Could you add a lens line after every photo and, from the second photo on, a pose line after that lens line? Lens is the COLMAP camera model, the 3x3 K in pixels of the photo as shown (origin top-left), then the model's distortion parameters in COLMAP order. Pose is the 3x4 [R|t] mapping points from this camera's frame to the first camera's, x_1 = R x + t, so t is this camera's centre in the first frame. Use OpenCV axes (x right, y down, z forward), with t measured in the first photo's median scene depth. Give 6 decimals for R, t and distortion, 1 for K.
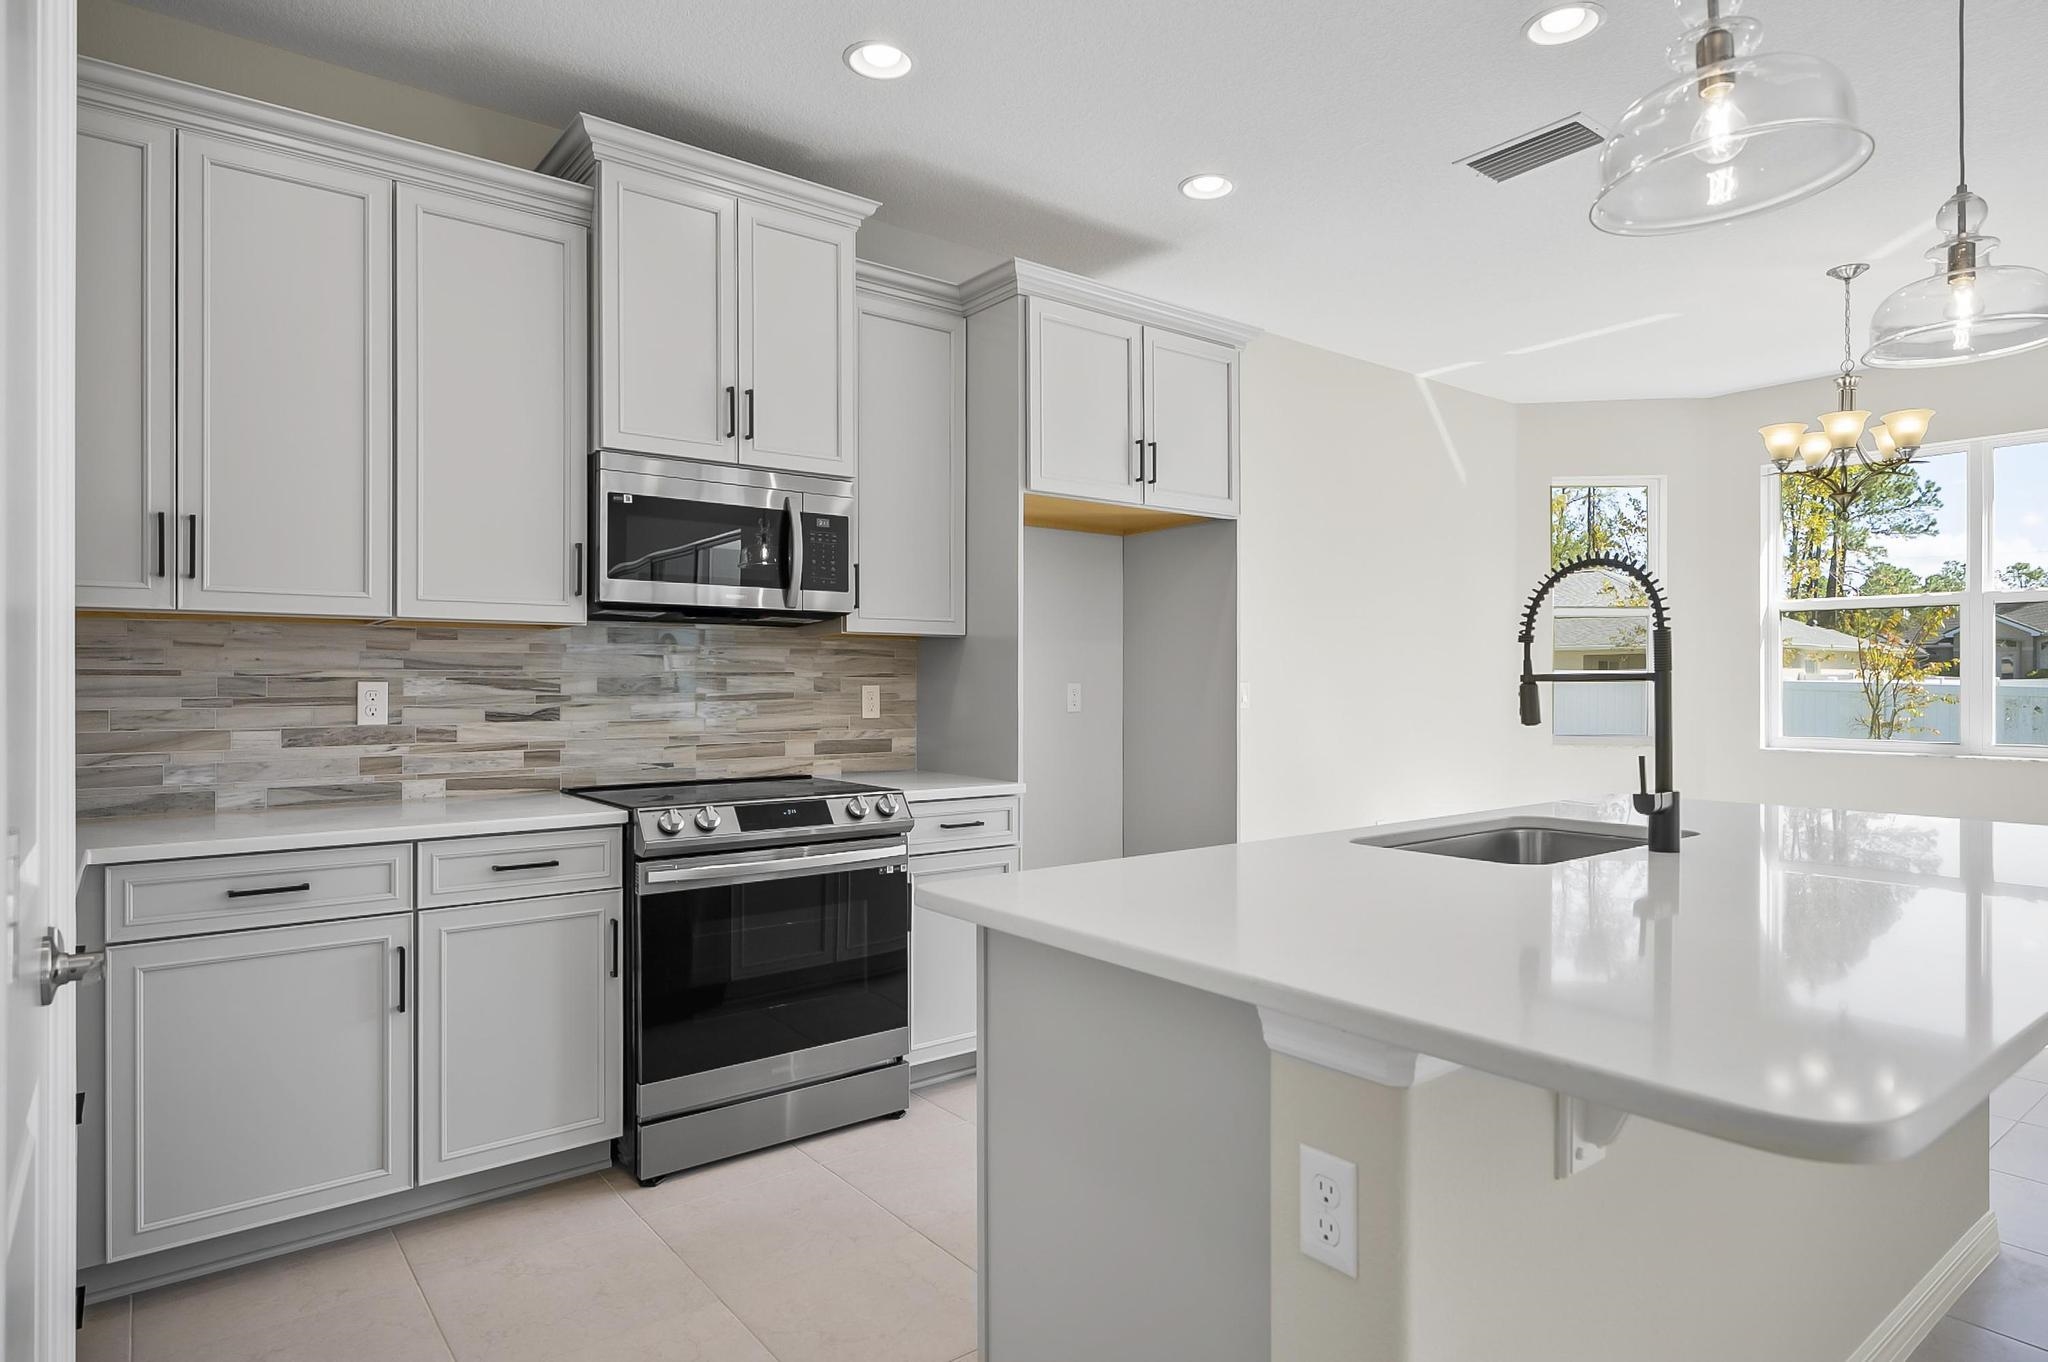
lens RADIAL K [[1128.0, 0, 1024.0], [0, 1128.0, 681.0], [0, 0, 1]] dist [0.000367, -0.000241]
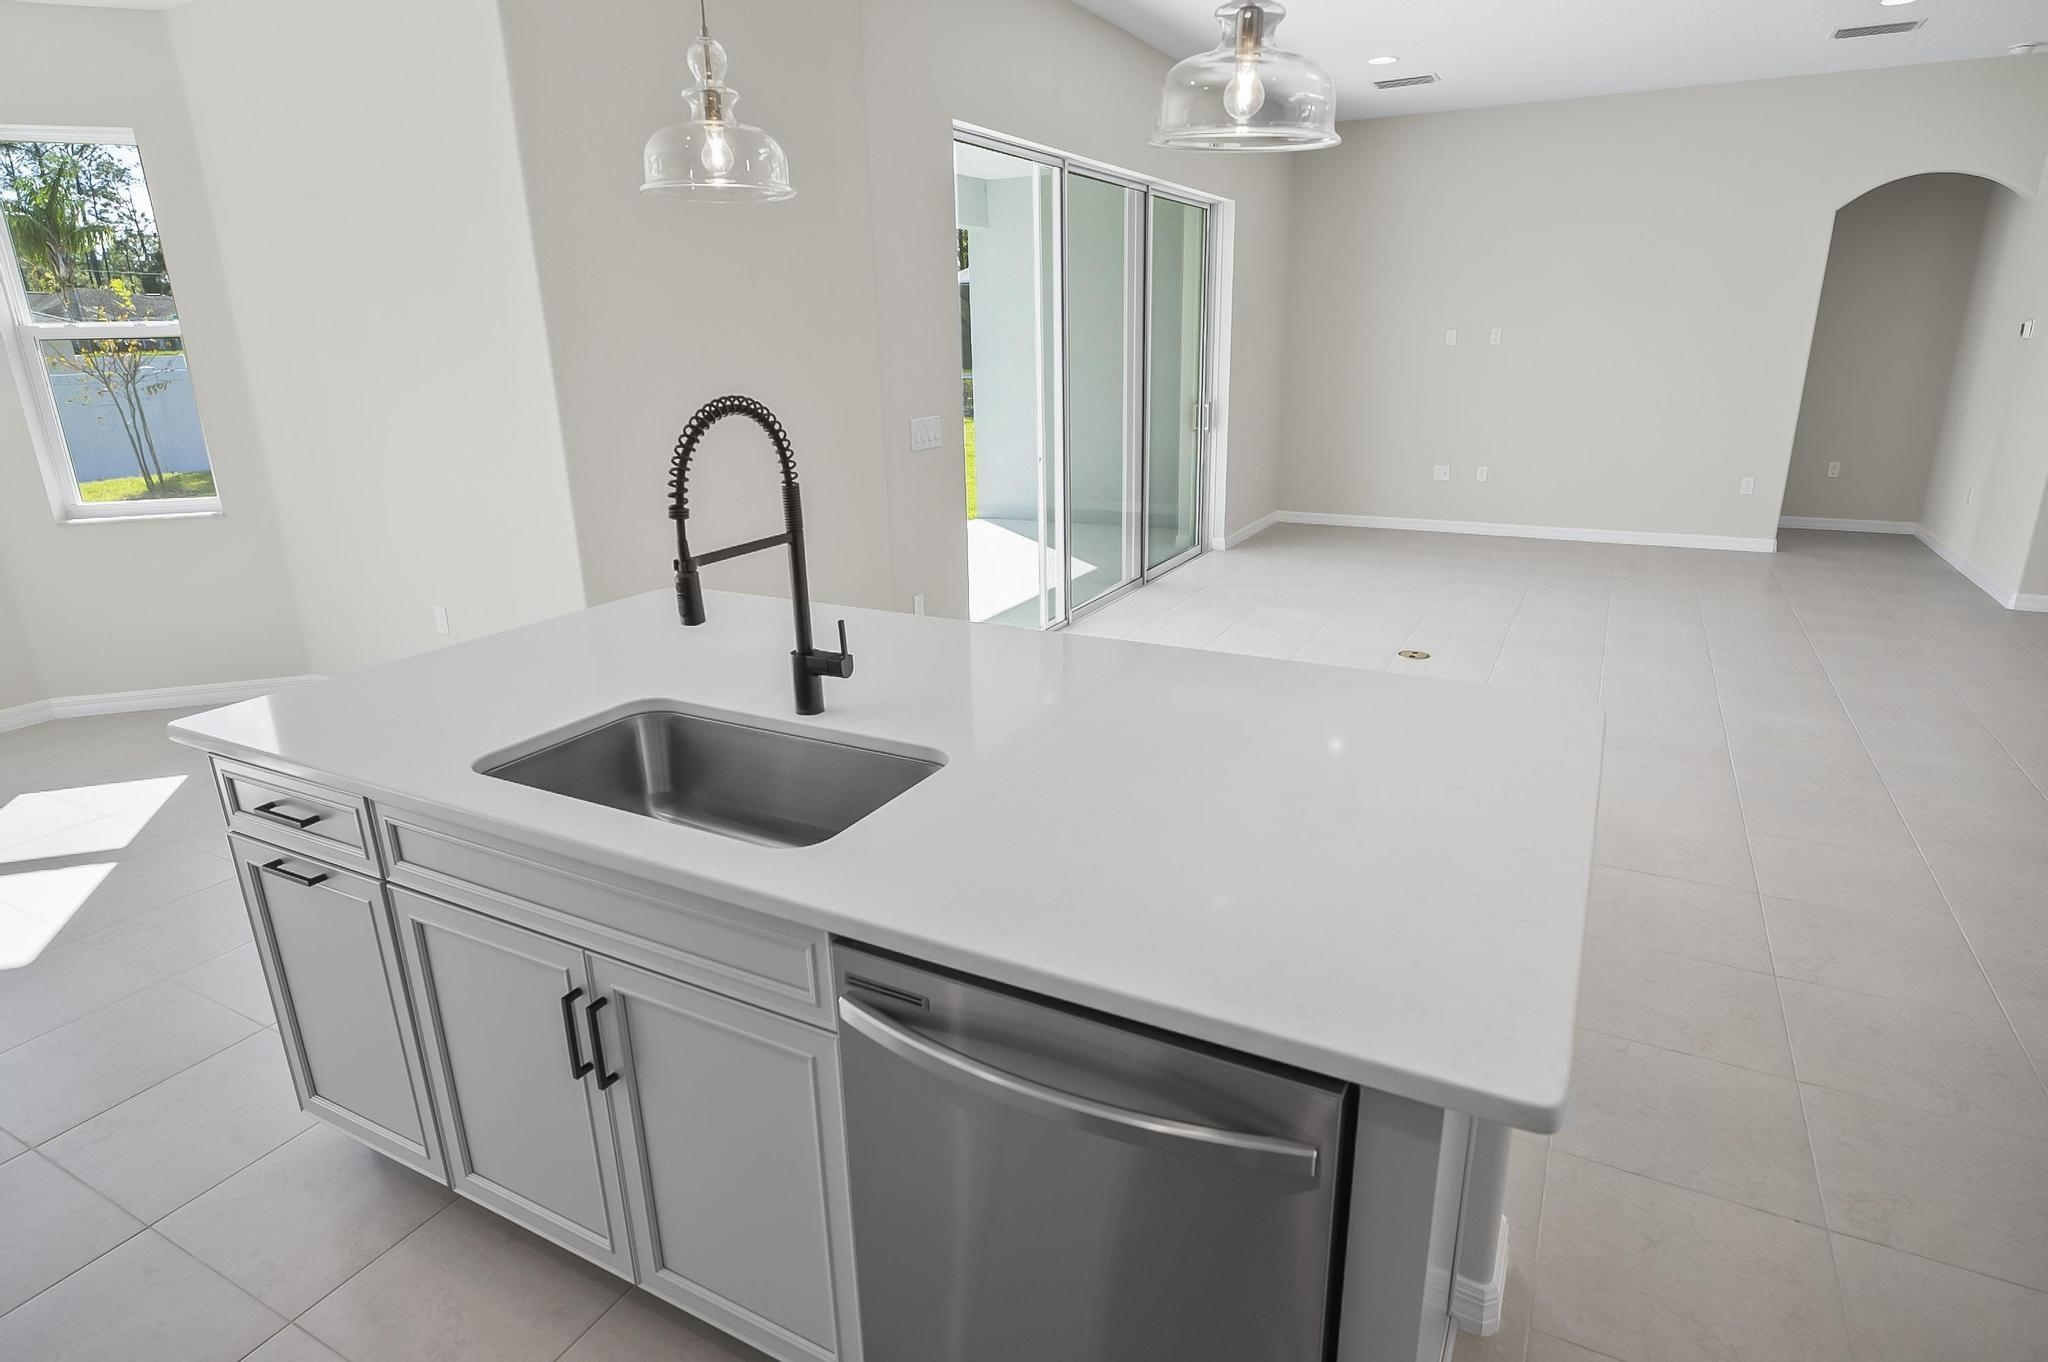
lens RADIAL K [[1100.0, 0, 1024.0], [0, 1100.0, 681.0], [0, 0, 1]] dist [0.002640, 0.001159]
pose [[-0.406655, -0.264720, 0.874388, -0.216934], [0.016433, 0.954825, 0.296715, -0.099487], [-0.913434, 0.135030, -0.383935, 0.753954]]
